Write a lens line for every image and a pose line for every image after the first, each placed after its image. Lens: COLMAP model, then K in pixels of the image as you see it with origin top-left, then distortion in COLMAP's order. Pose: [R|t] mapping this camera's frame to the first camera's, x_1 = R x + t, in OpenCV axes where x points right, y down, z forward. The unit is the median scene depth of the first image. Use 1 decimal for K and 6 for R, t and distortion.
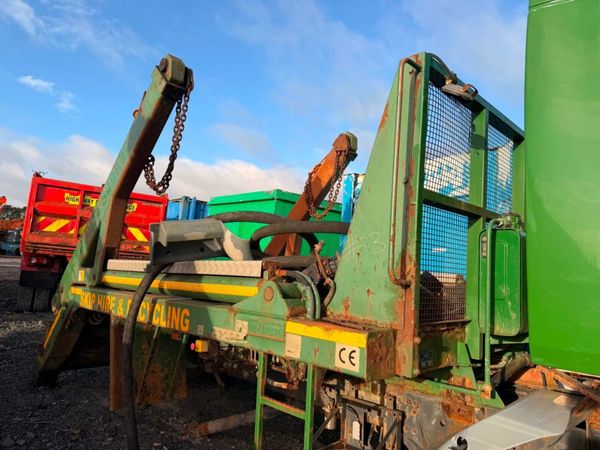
lens RADIAL K [[402.3, 0, 301.2], [0, 402.3, 218.1], [0, 0, 1]] dist [0.059189, -0.076074]
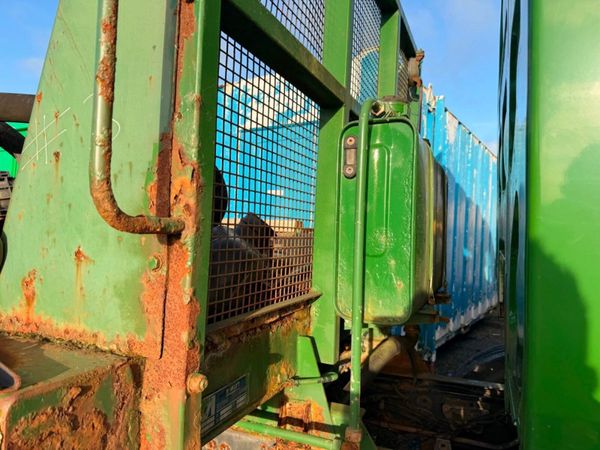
lens RADIAL K [[427.4, 0, 300.0], [0, 427.4, 225.0], [0, 0, 1]] dist [-0.002241, 0.001590]
pose [[0.928971, -0.023797, 0.369387, 0.182249], [-0.023585, 0.992098, 0.123228, 0.088671], [-0.369401, -0.123187, 0.921069, 0.495187]]
